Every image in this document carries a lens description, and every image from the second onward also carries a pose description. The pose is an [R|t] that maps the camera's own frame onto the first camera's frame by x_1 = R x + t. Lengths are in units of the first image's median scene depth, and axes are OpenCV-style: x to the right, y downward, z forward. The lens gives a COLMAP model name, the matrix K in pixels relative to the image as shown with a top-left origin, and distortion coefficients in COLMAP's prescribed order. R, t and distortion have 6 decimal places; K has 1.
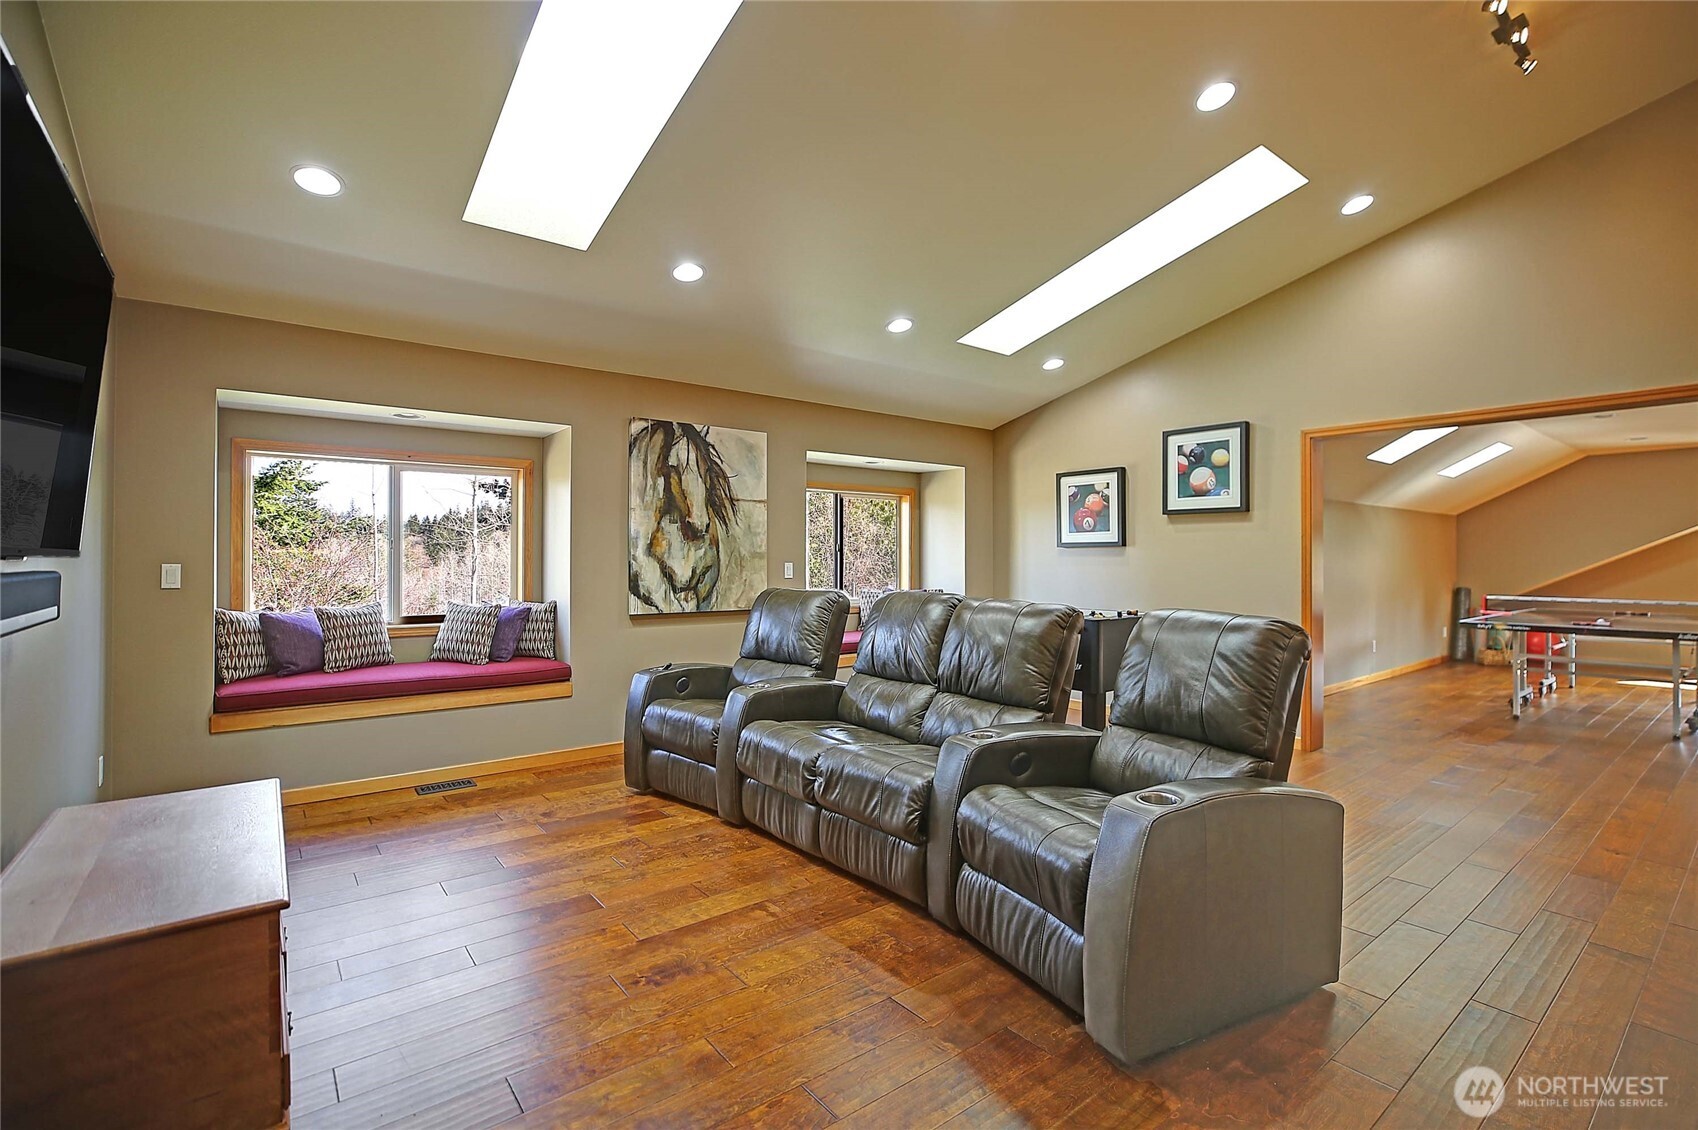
lens RADIAL K [[772.4, 0, 858.1], [0, 772.4, 553.3], [0, 0, 1]] dist [-0.030478, 0.008025]
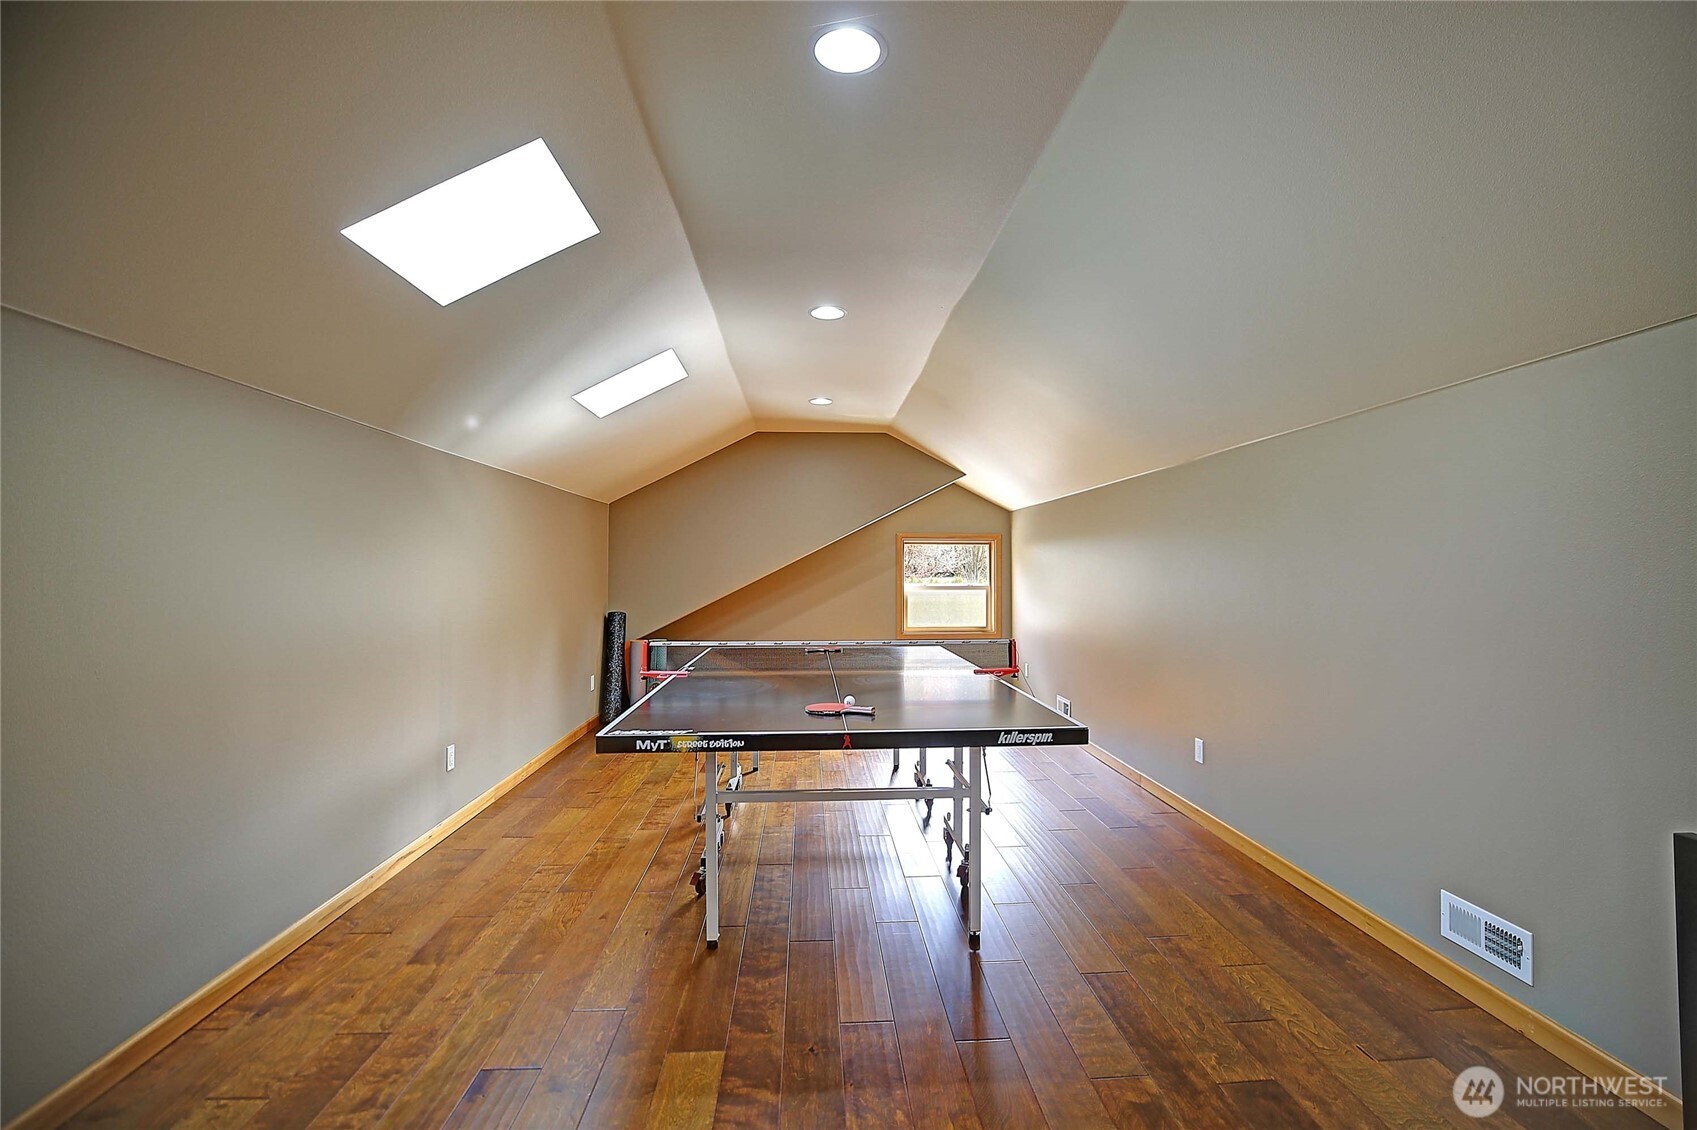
lens RADIAL K [[771.9, 0, 853.5], [0, 771.9, 561.5], [0, 0, 1]] dist [-0.030478, 0.008025]
pose [[0.571566, 0.011992, 0.820469, 0.399990], [-0.010566, 0.999918, -0.007254, 0.004302], [-0.820488, -0.004523, 0.571645, 0.493234]]
